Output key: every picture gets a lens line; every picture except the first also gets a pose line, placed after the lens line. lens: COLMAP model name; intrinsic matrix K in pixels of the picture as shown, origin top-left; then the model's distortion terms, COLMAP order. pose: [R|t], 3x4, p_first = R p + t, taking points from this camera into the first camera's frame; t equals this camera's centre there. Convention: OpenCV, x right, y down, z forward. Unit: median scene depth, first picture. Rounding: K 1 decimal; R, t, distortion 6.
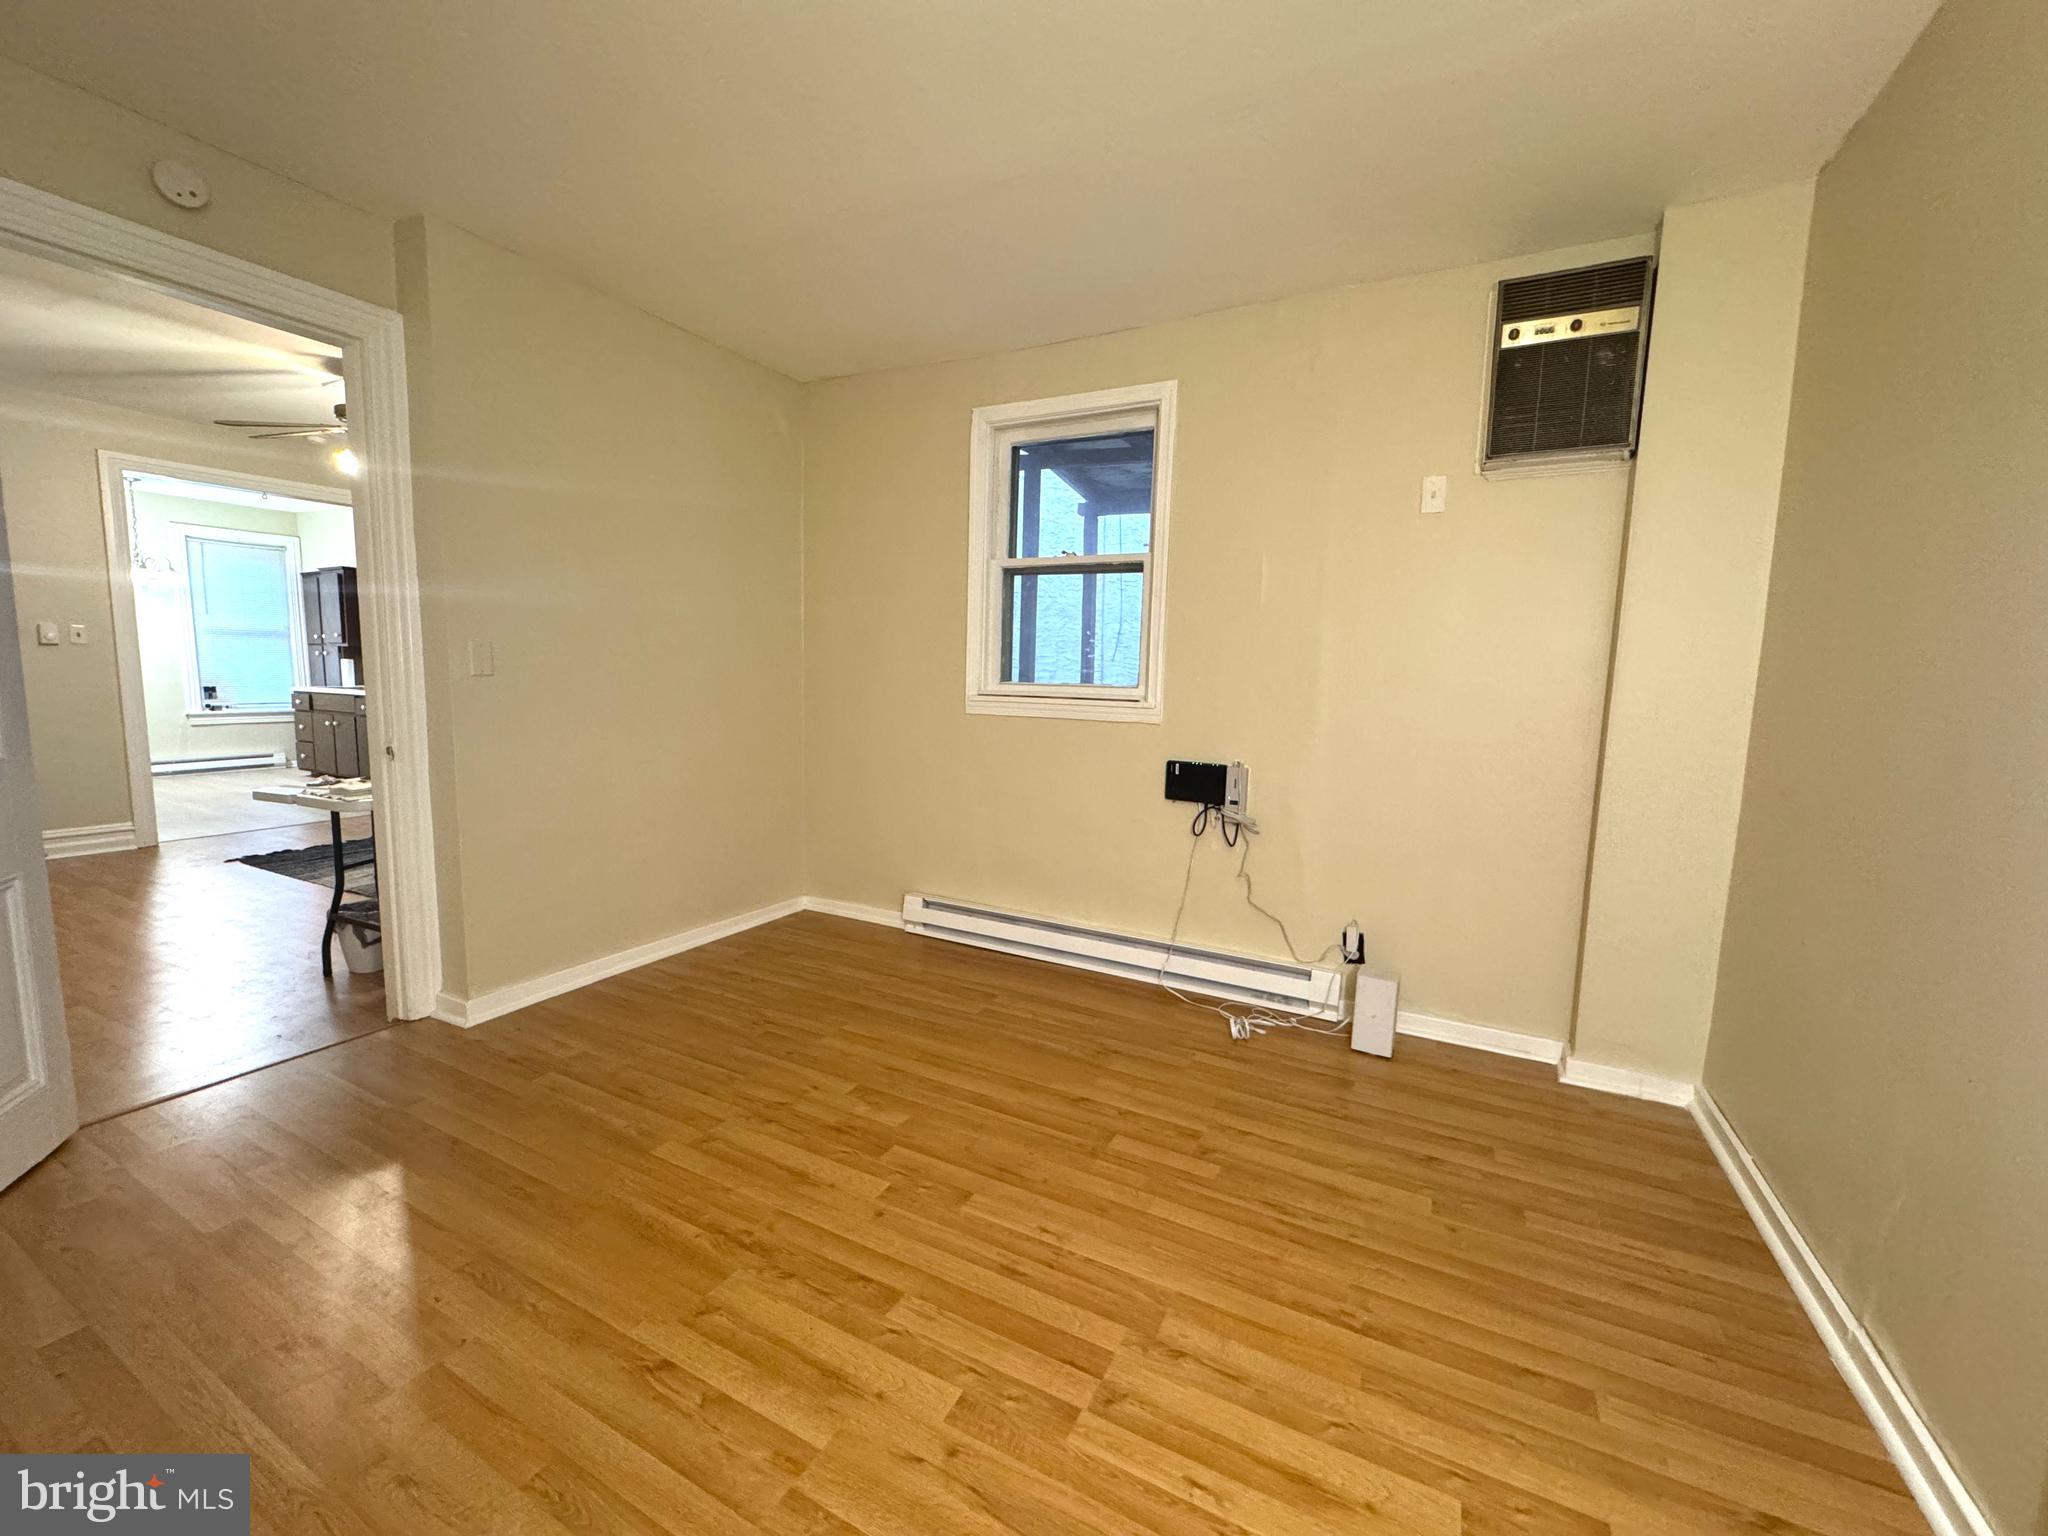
lens RADIAL K [[822.3, 0, 1020.3], [0, 822.3, 774.2], [0, 0, 1]] dist [-0.001325, -0.000015]
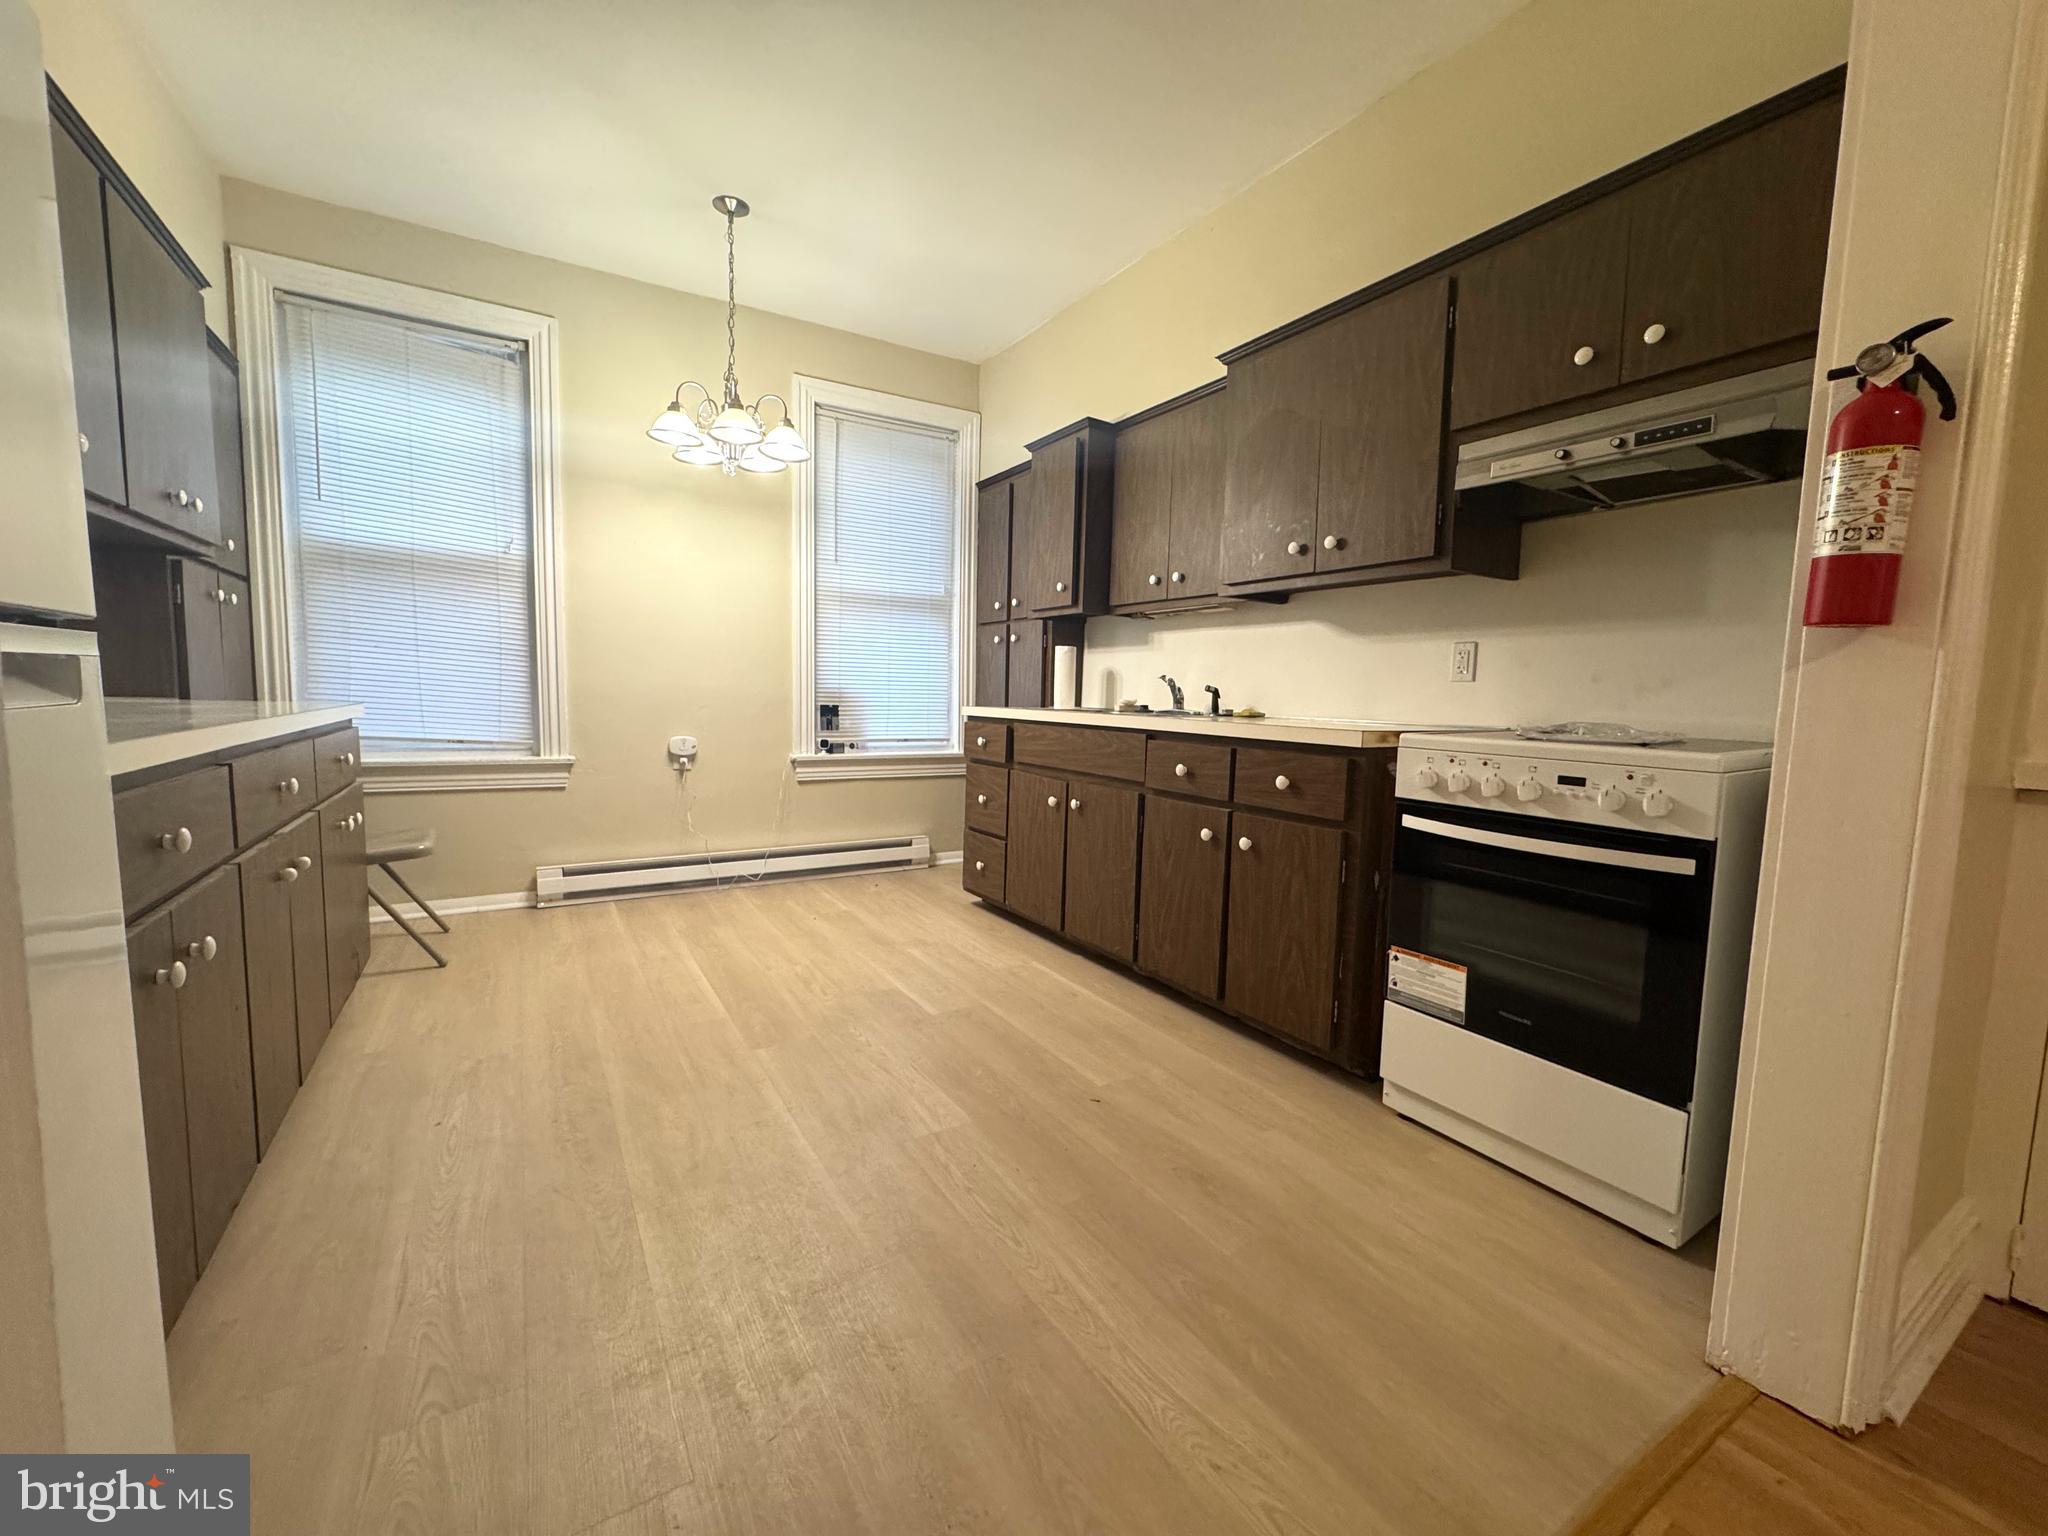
lens RADIAL K [[822.3, 0, 1019.8], [0, 822.3, 766.0], [0, 0, 1]] dist [-0.001325, -0.000015]
pose [[0.867101, 0.042430, -0.496322, -0.634257], [-0.062562, 0.997752, -0.024002, -0.064819], [0.494188, 0.051863, 0.867807, 0.622120]]
